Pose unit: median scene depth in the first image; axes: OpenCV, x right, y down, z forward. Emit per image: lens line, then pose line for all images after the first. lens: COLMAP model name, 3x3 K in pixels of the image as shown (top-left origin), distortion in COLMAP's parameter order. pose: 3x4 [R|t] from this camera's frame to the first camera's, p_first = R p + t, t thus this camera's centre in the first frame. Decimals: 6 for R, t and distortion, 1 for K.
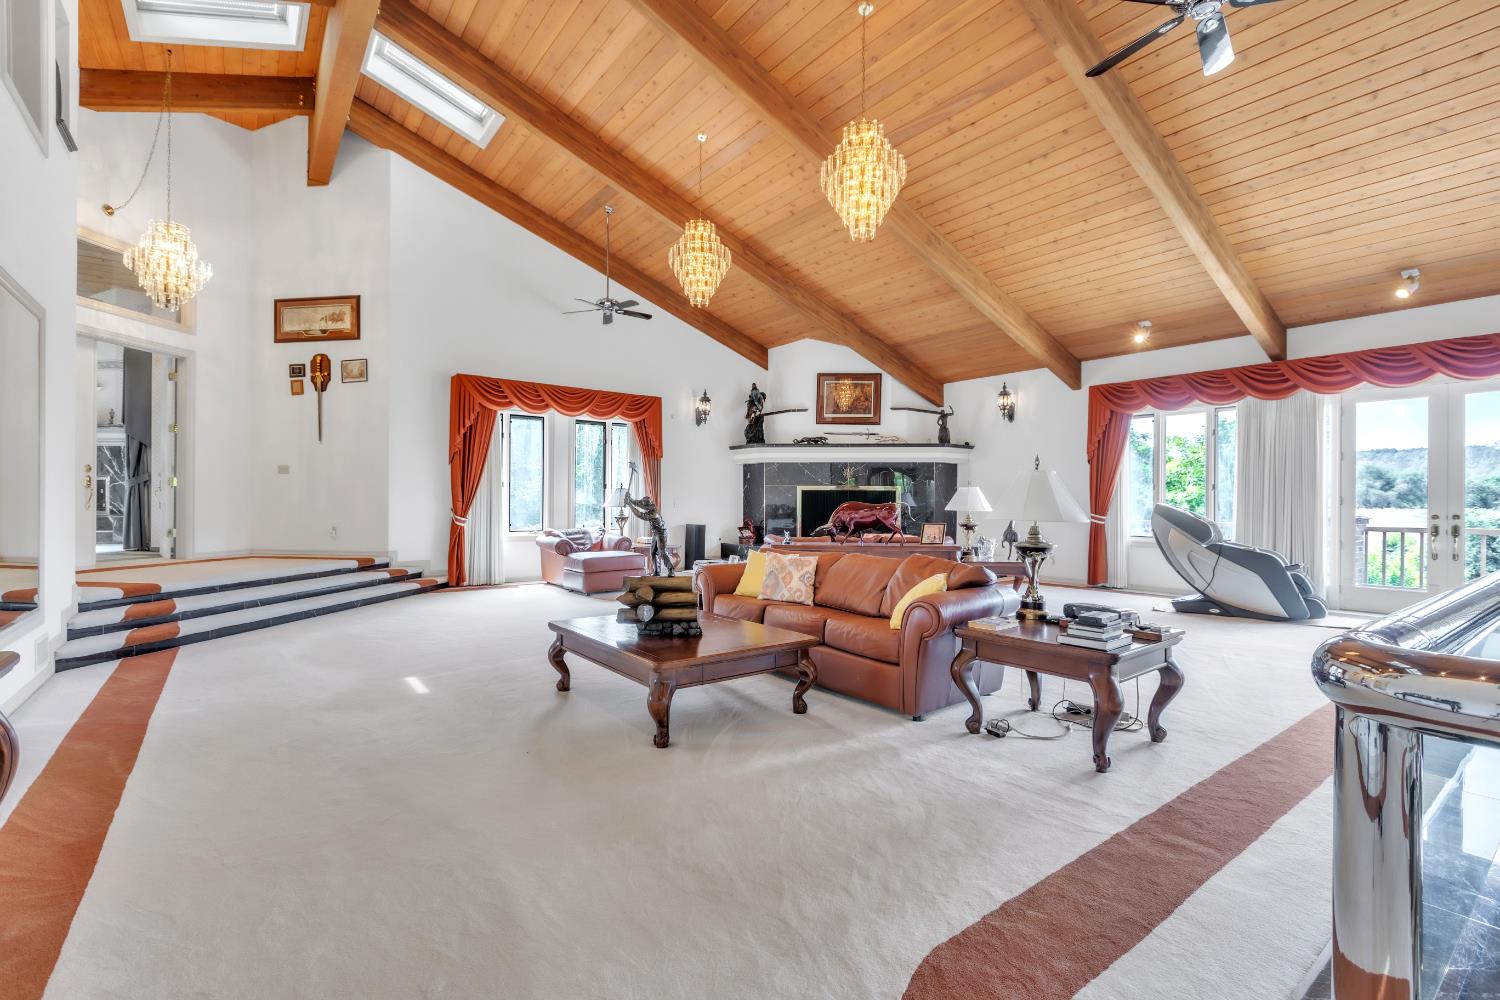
lens RADIAL K [[680.3, 0, 750.0], [0, 680.3, 500.0], [0, 0, 1]] dist [-0.024574, 0.000052]
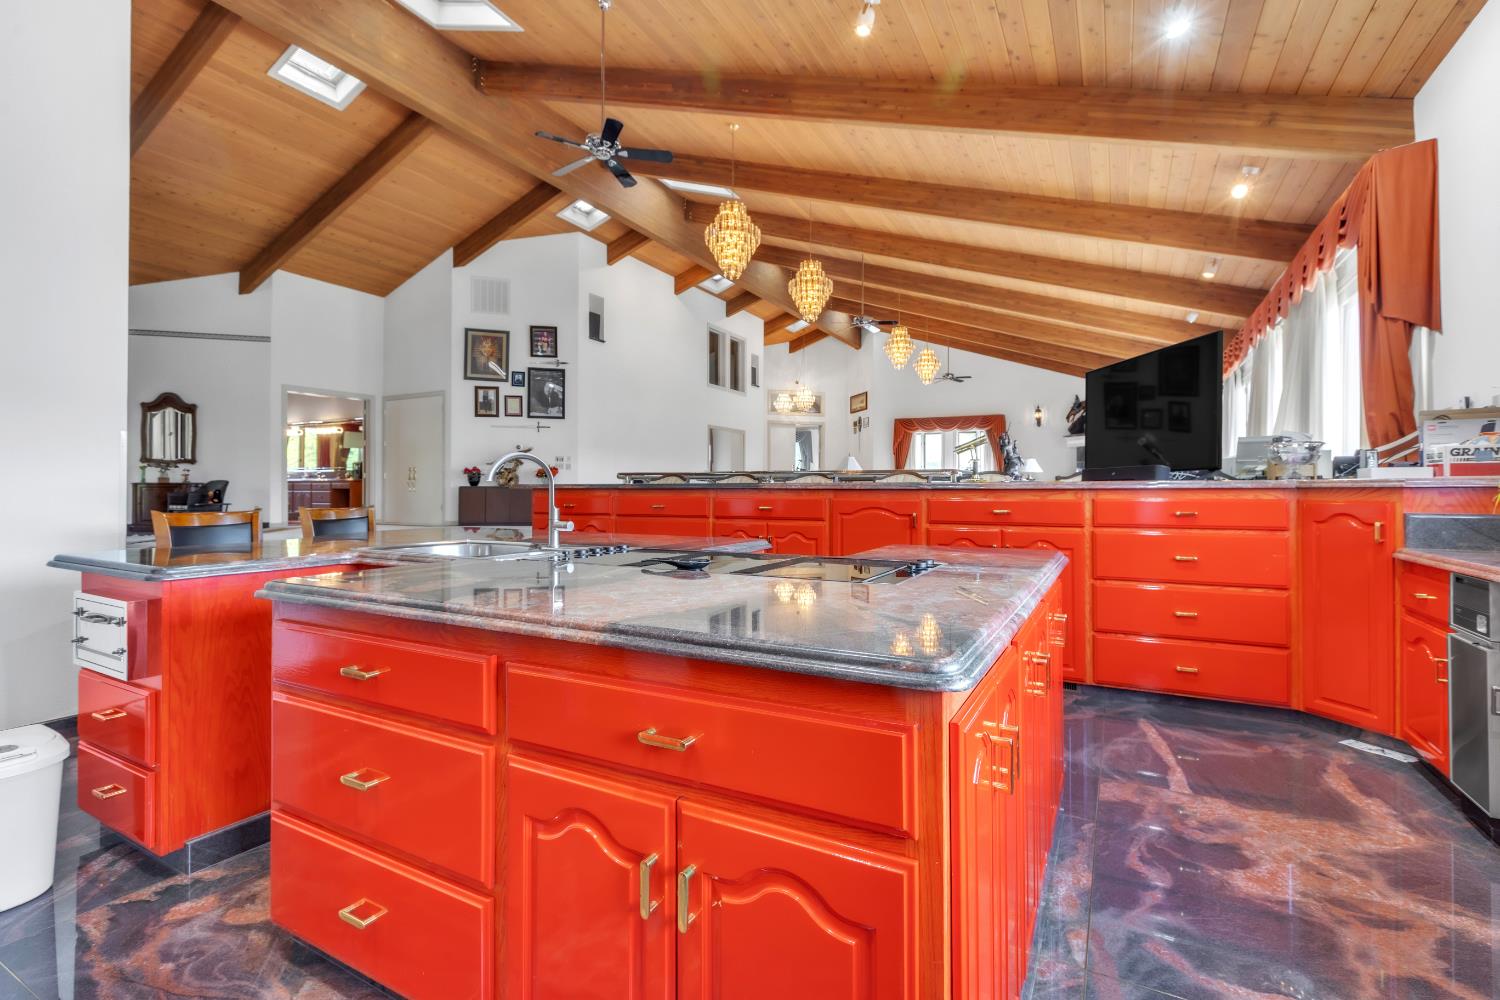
lens RADIAL K [[677.0, 0, 750.0], [0, 677.0, 500.0], [0, 0, 1]] dist [0.000518, 0.000289]
pose [[0.410686, 0.009271, -0.911730, 1.377436], [0.000714, 0.999945, 0.010490, 0.059702], [0.911777, -0.004959, 0.410657, -0.369004]]
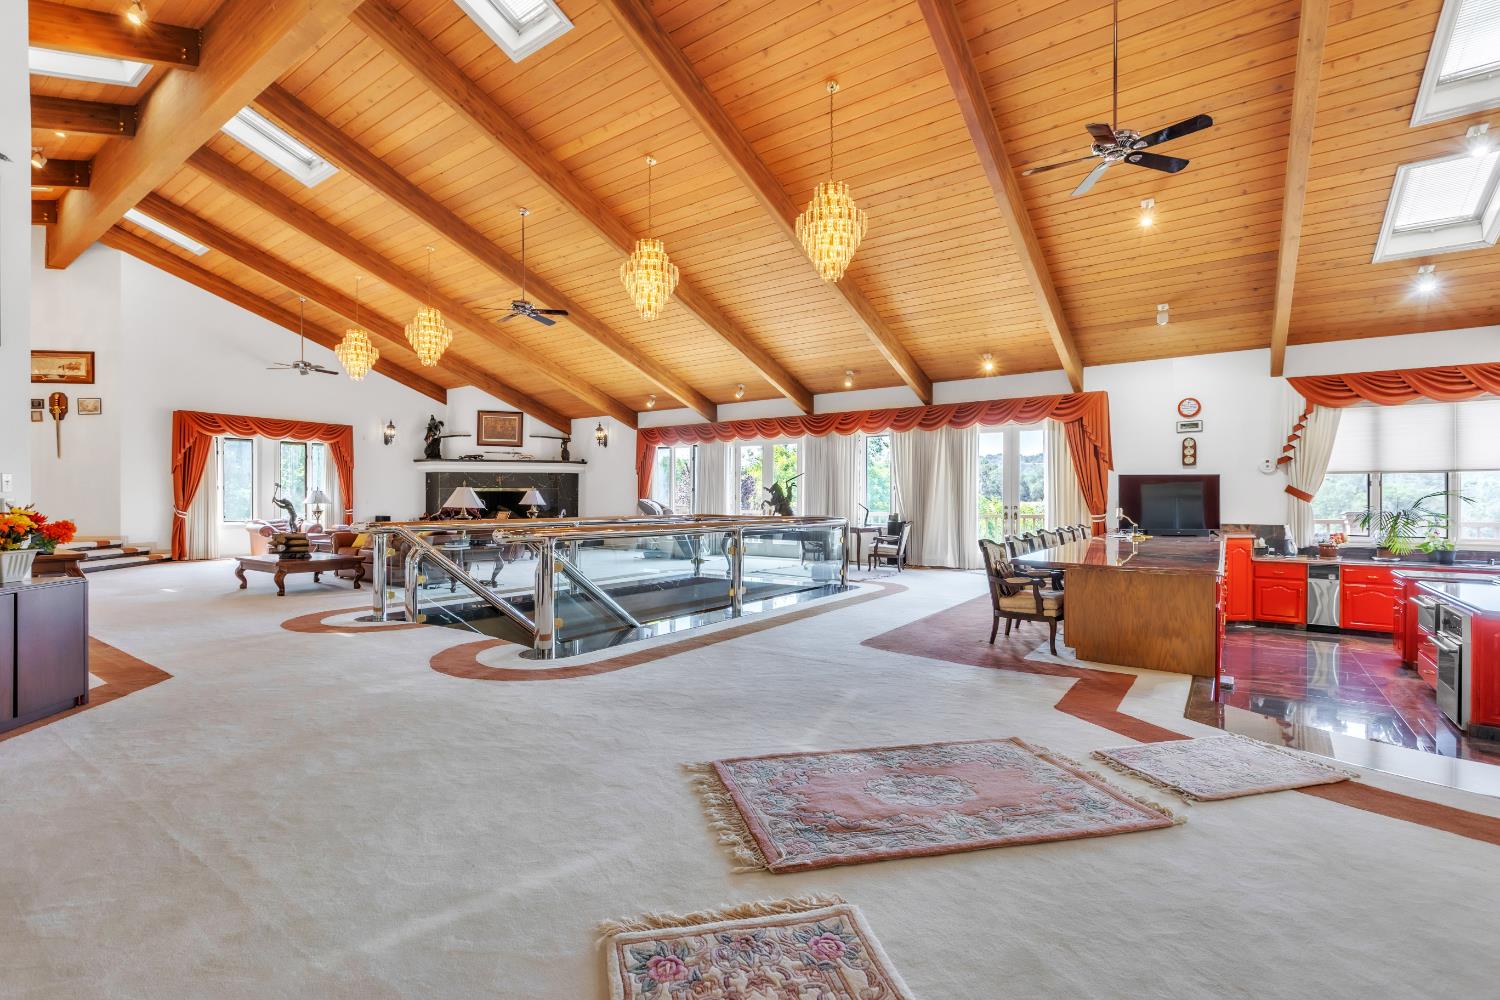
lens RADIAL K [[670.4, 0, 752.8], [0, 670.4, 497.5], [0, 0, 1]] dist [0.002317, -0.010451]
pose [[0.952337, -0.004602, 0.305014, 0.269548], [0.003939, 0.999988, 0.002788, -0.002980], [-0.305023, -0.001453, 0.952344, -0.659293]]
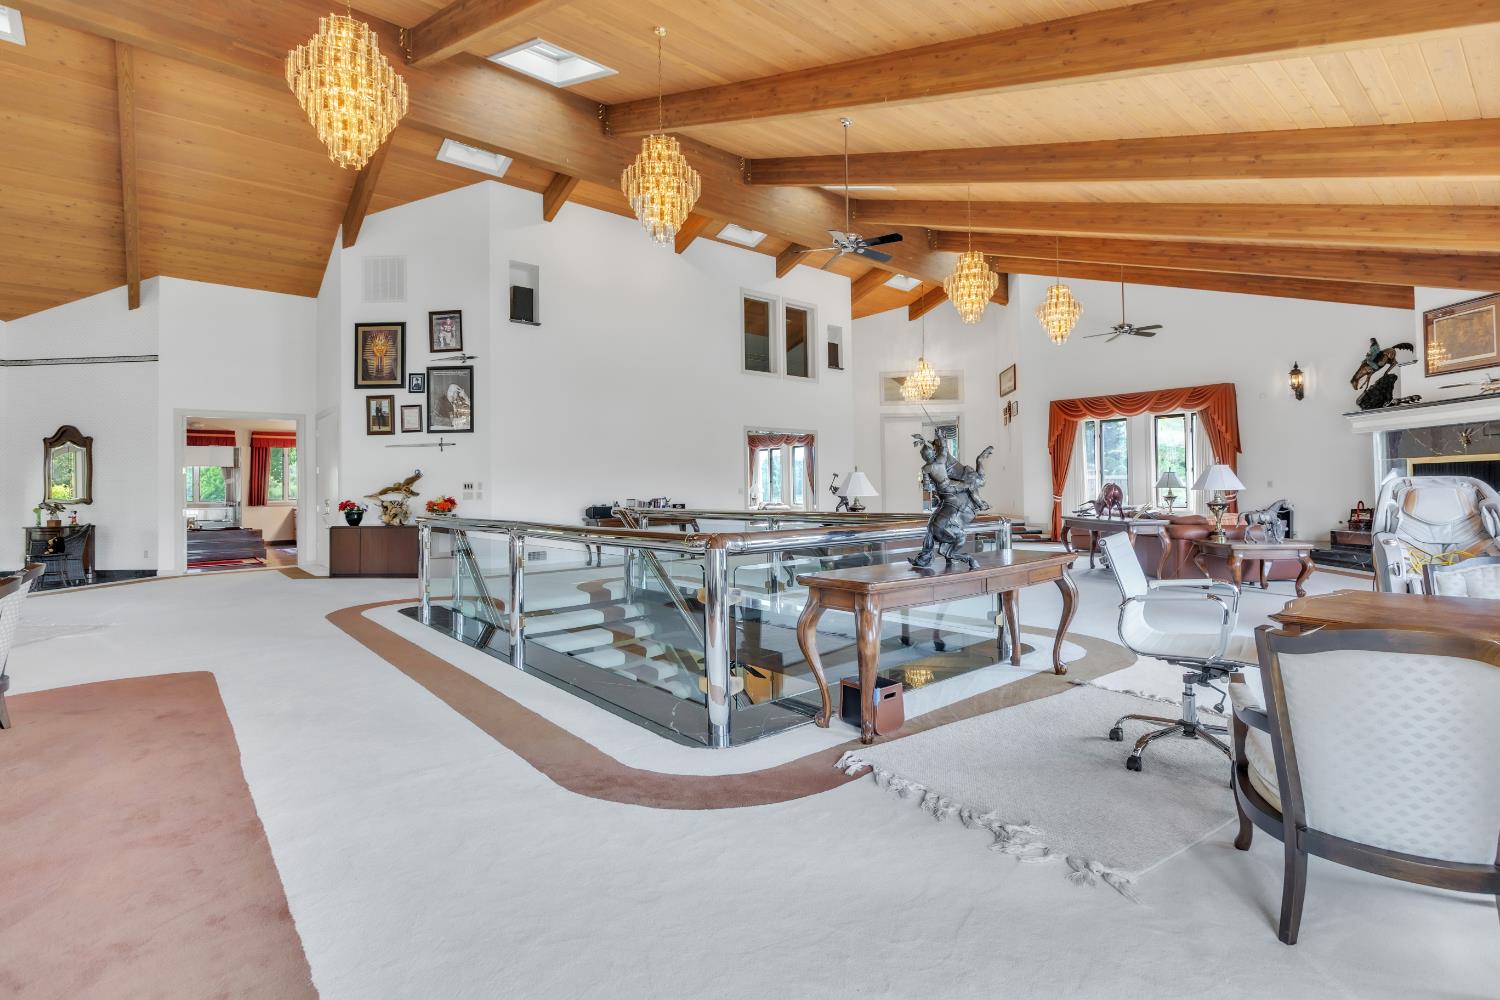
lens RADIAL K [[708.0, 0, 758.7], [0, 708.0, 491.3], [0, 0, 1]] dist [0.001636, -0.000215]
pose [[0.058880, -0.004810, -0.998253, 1.055644], [0.017639, 0.999837, -0.003777, 0.009340], [0.998109, -0.017386, 0.058956, 0.233693]]
